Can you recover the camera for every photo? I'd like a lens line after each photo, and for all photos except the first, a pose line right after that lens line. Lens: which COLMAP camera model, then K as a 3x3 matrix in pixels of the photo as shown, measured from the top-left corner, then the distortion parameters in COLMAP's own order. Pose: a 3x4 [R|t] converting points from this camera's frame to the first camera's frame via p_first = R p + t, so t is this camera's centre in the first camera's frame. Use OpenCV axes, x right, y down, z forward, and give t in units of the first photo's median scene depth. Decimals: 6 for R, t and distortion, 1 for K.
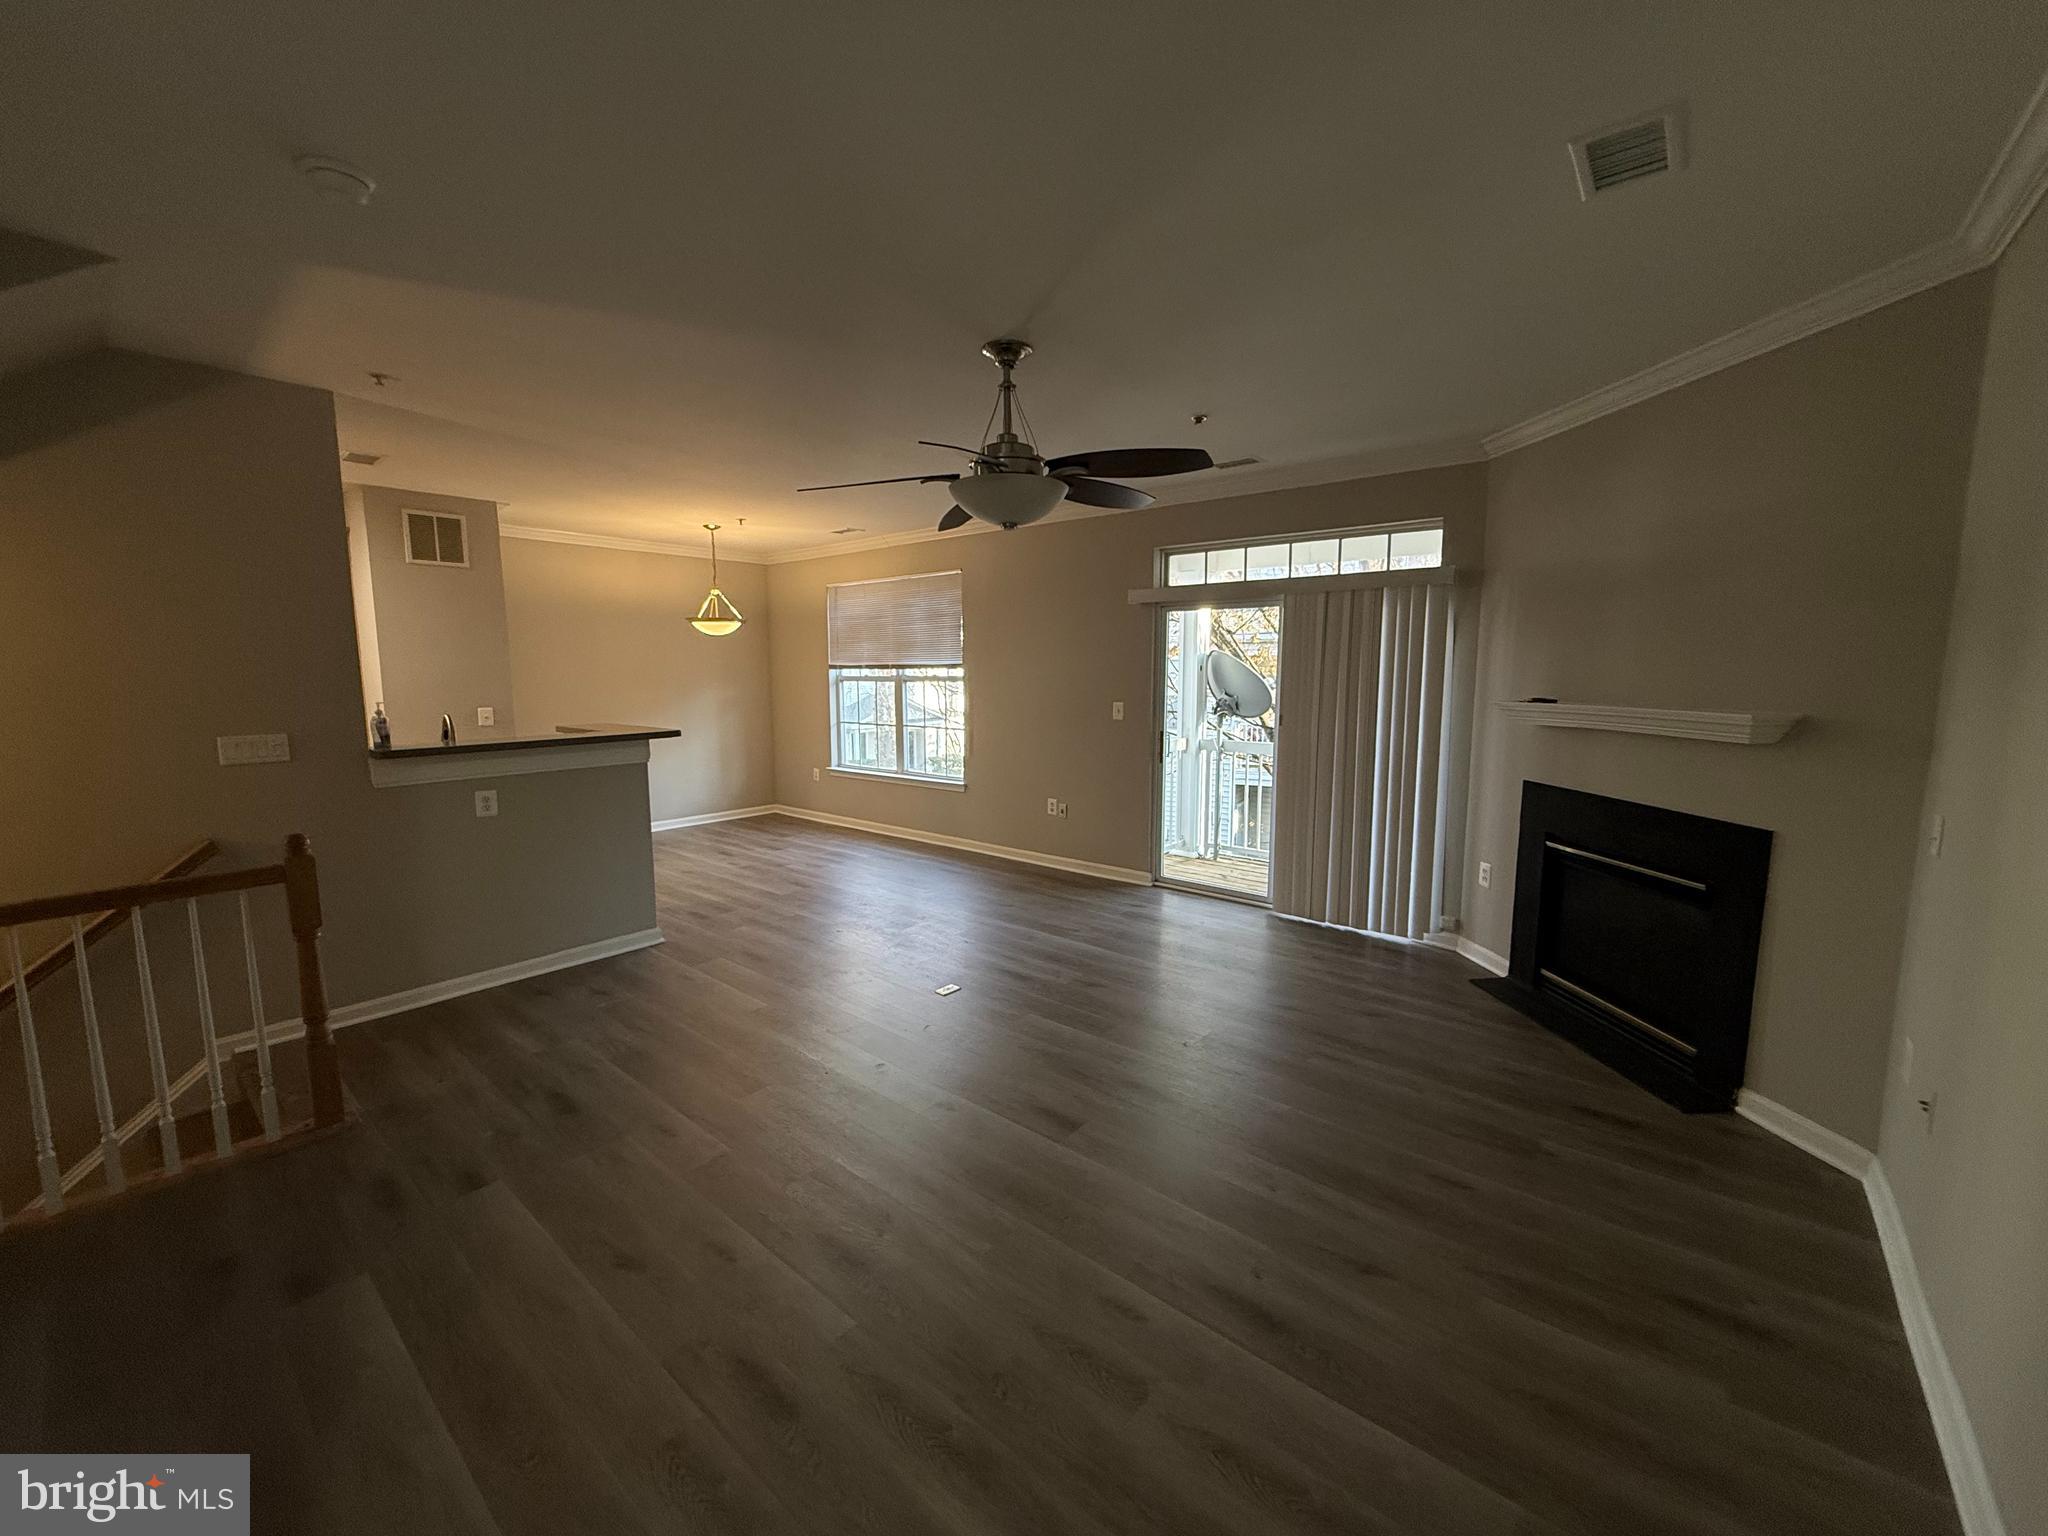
lens RADIAL K [[805.5, 0, 1024.0], [0, 805.5, 768.0], [0, 0, 1]] dist [0.001572, 0.000075]
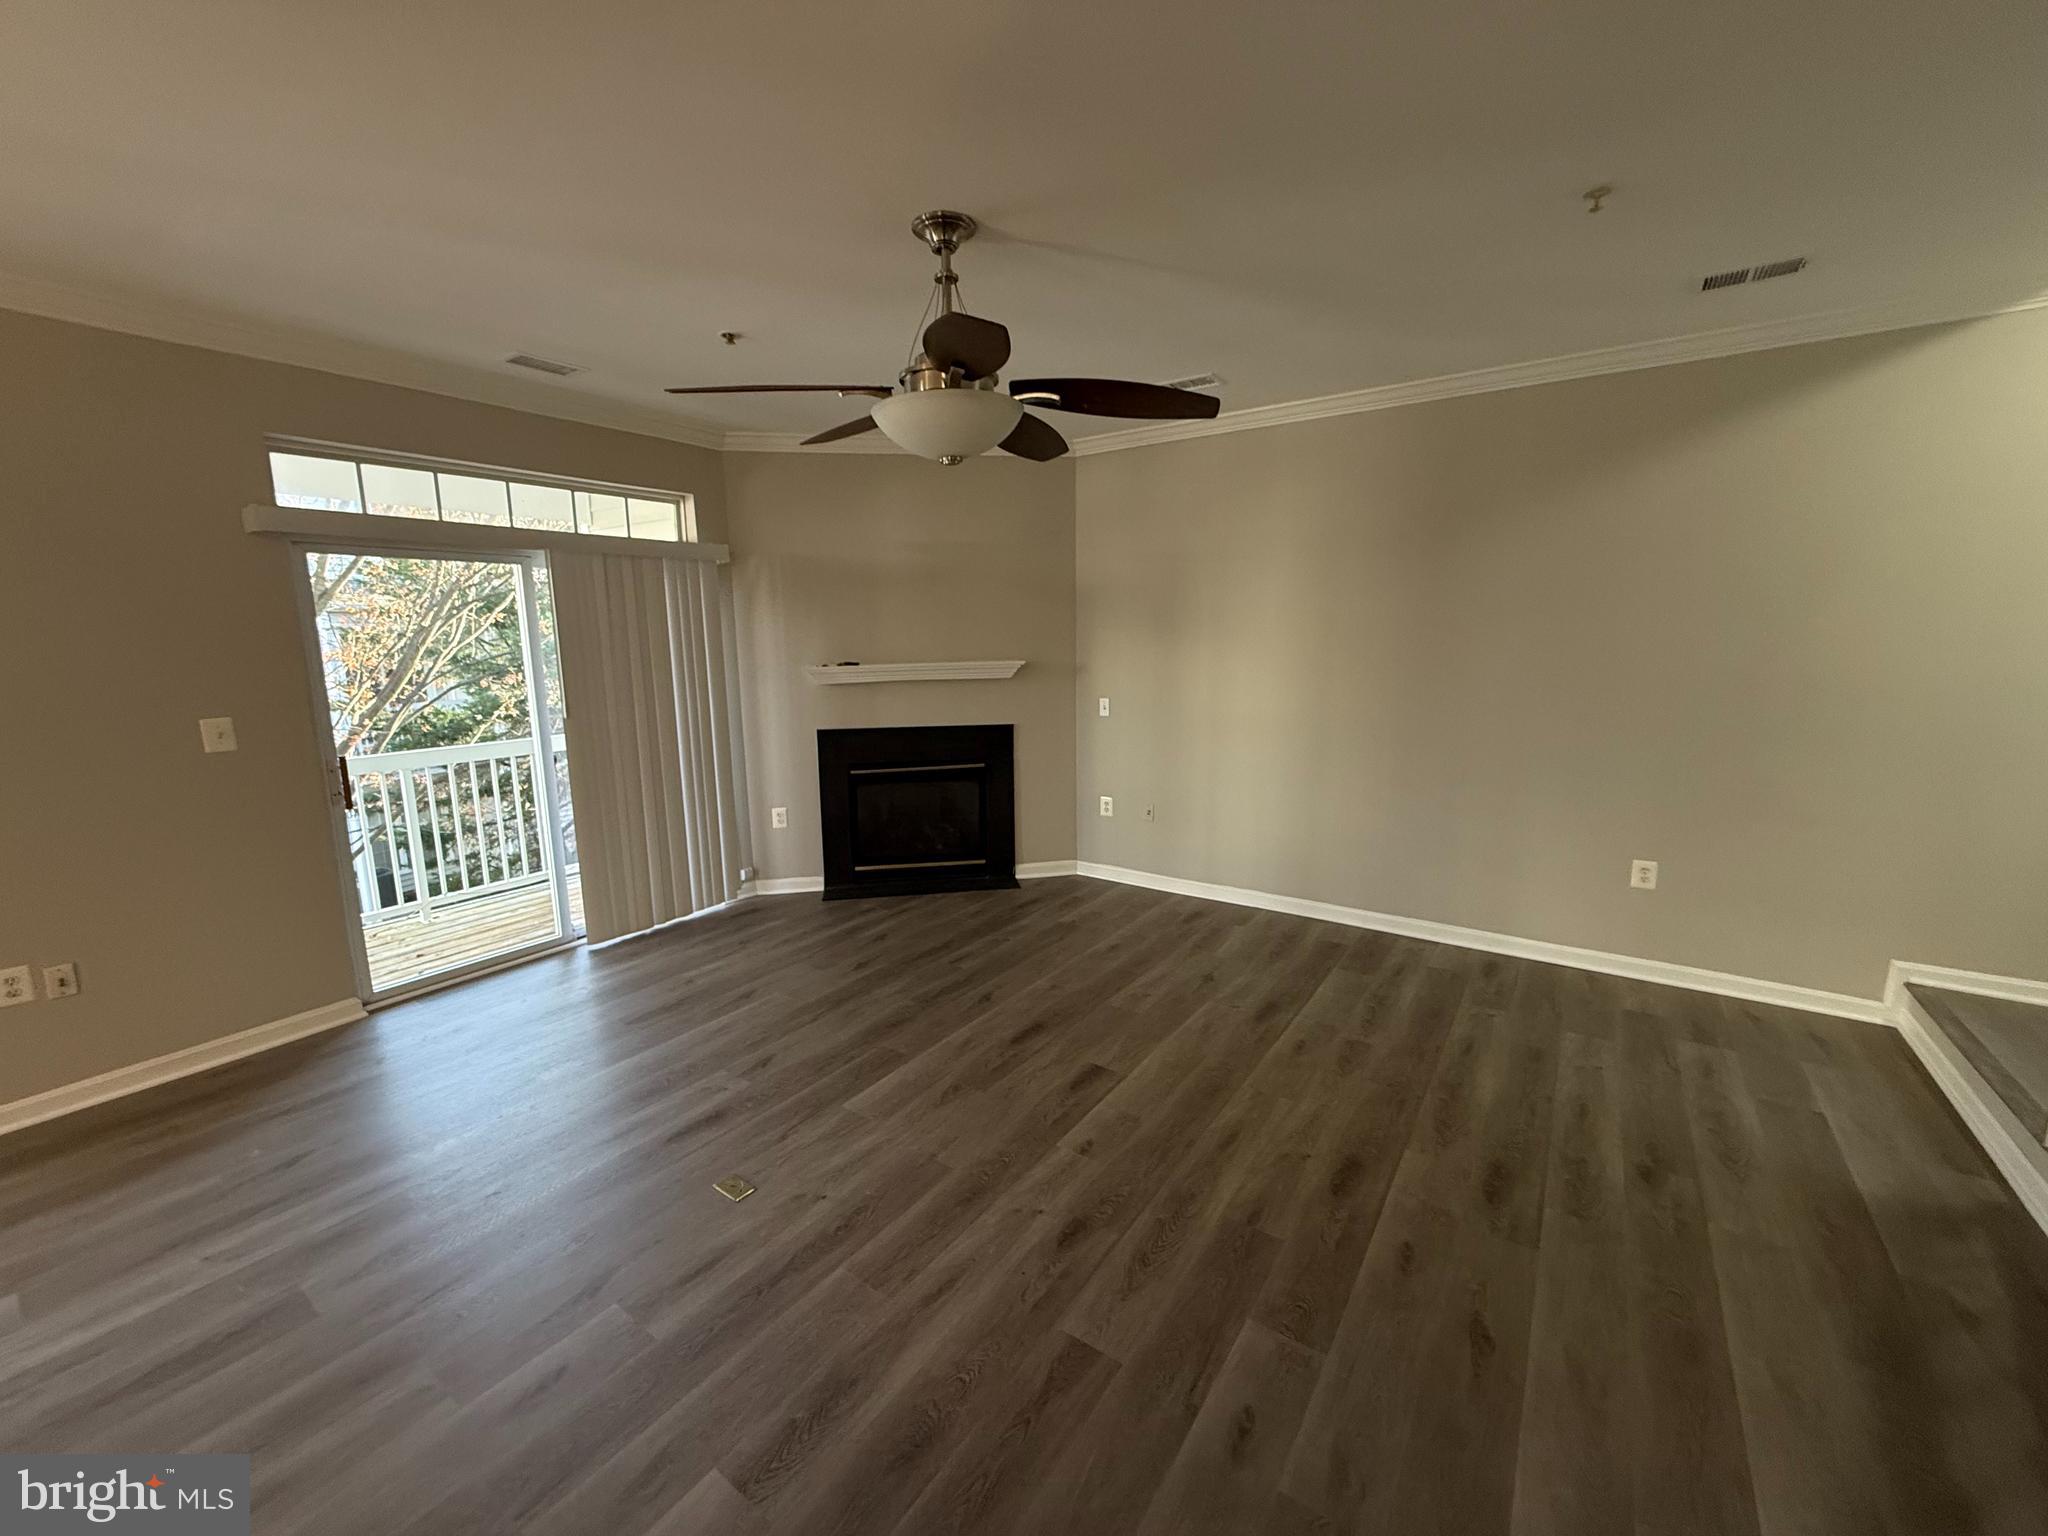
lens RADIAL K [[805.5, 0, 1024.0], [0, 805.5, 768.0], [0, 0, 1]] dist [0.001572, 0.000075]
pose [[-0.079209, -0.166016, 0.982937, -0.596668], [0.139128, 0.974543, 0.175810, -0.094936], [-0.987101, 0.150680, -0.054095, 0.714857]]
